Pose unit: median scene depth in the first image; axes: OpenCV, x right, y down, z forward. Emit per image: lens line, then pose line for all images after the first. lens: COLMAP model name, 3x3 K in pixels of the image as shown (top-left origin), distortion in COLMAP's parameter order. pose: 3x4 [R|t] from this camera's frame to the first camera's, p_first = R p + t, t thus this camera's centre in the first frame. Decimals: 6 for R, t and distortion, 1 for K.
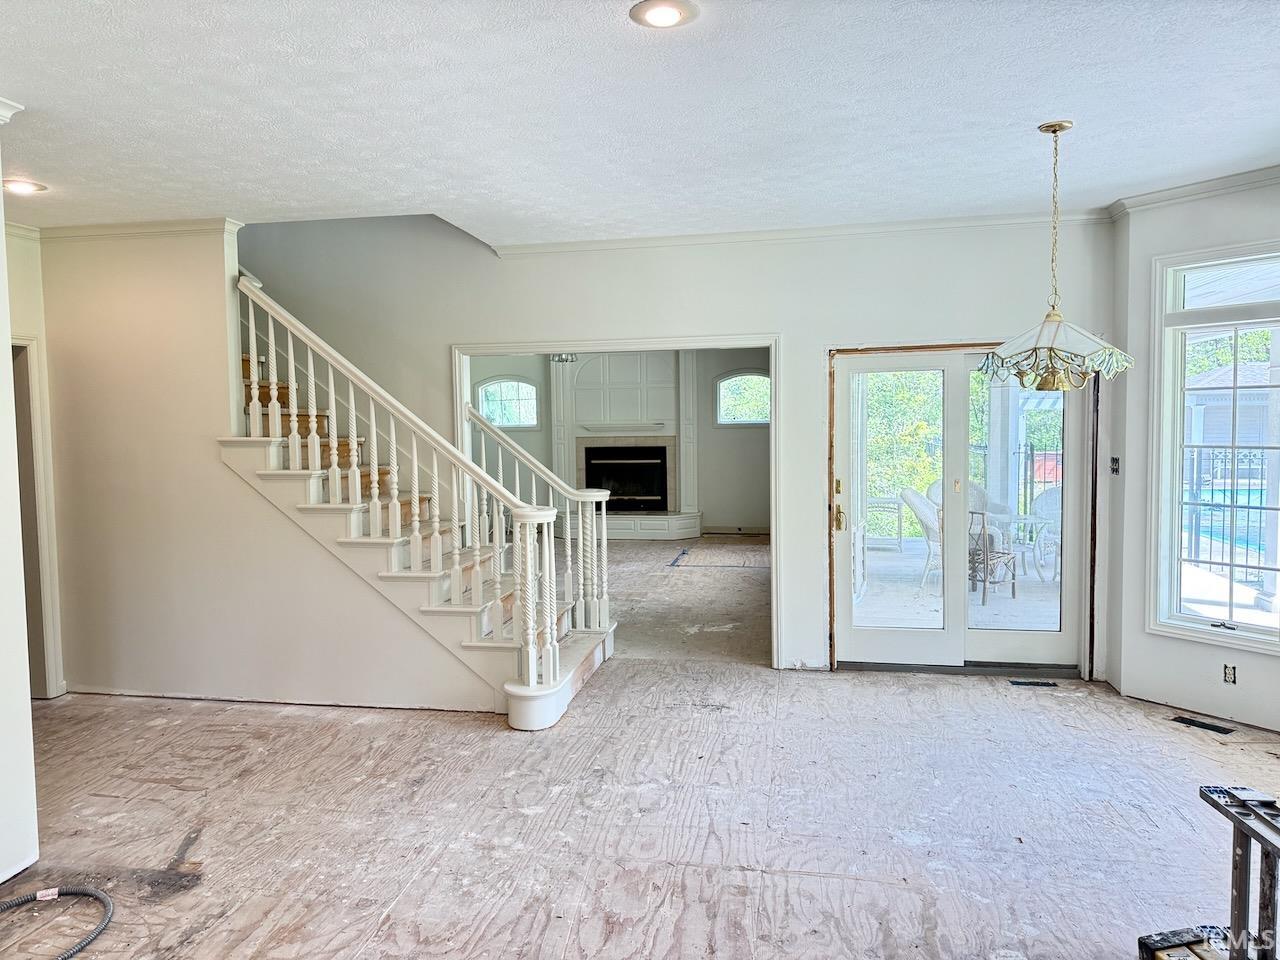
lens RADIAL K [[894.1, 0, 635.8], [0, 894.1, 472.7], [0, 0, 1]] dist [0.005808, -0.002158]
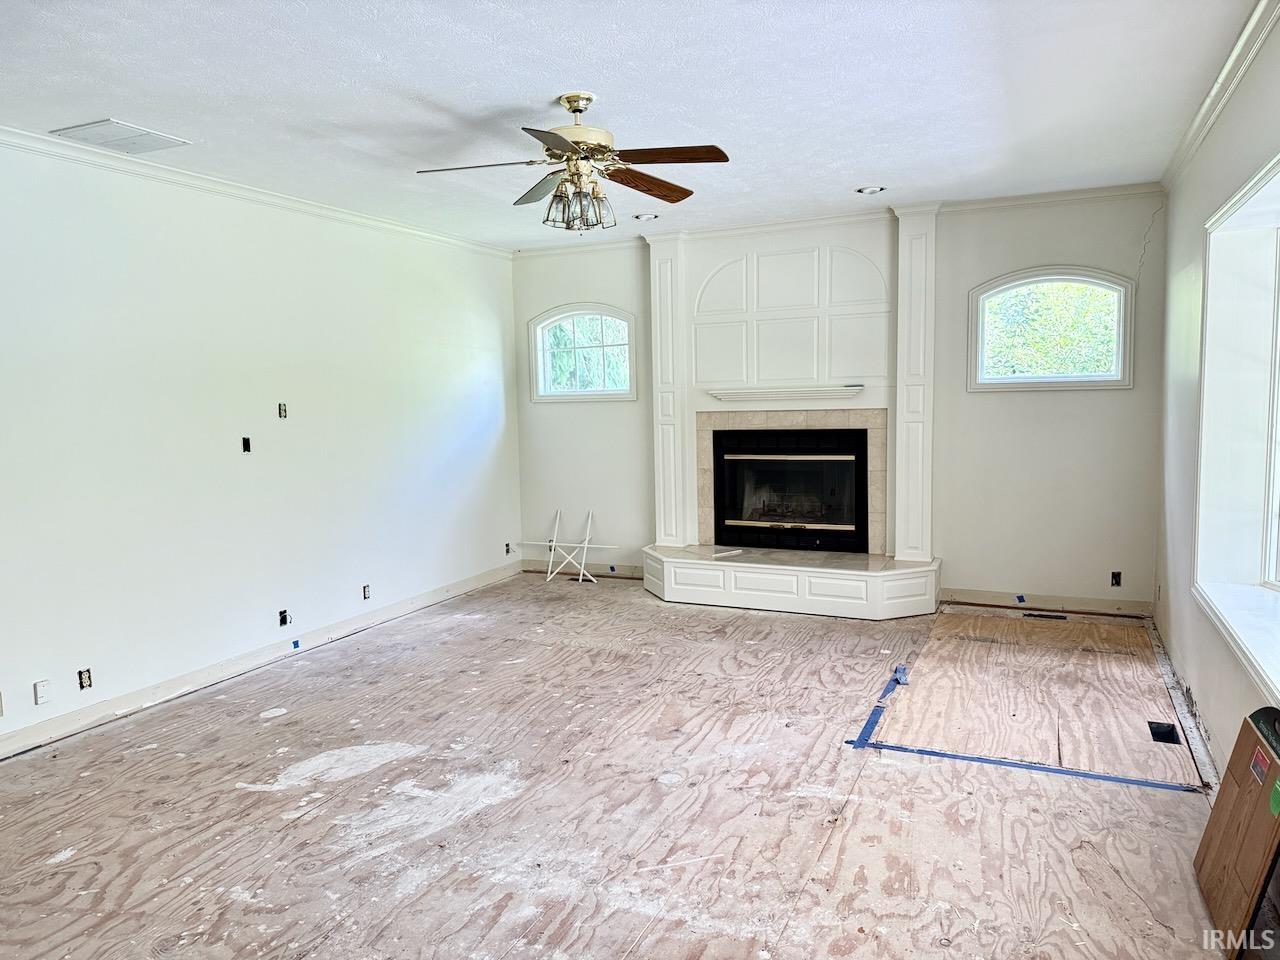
lens RADIAL K [[894.1, 0, 635.8], [0, 894.1, 472.7], [0, 0, 1]] dist [0.005808, -0.002158]
pose [[0.970544, 0.013773, -0.240529, 0.028652], [-0.007133, 0.999570, 0.028455, -0.018015], [0.240817, -0.025901, 0.970225, 0.473078]]
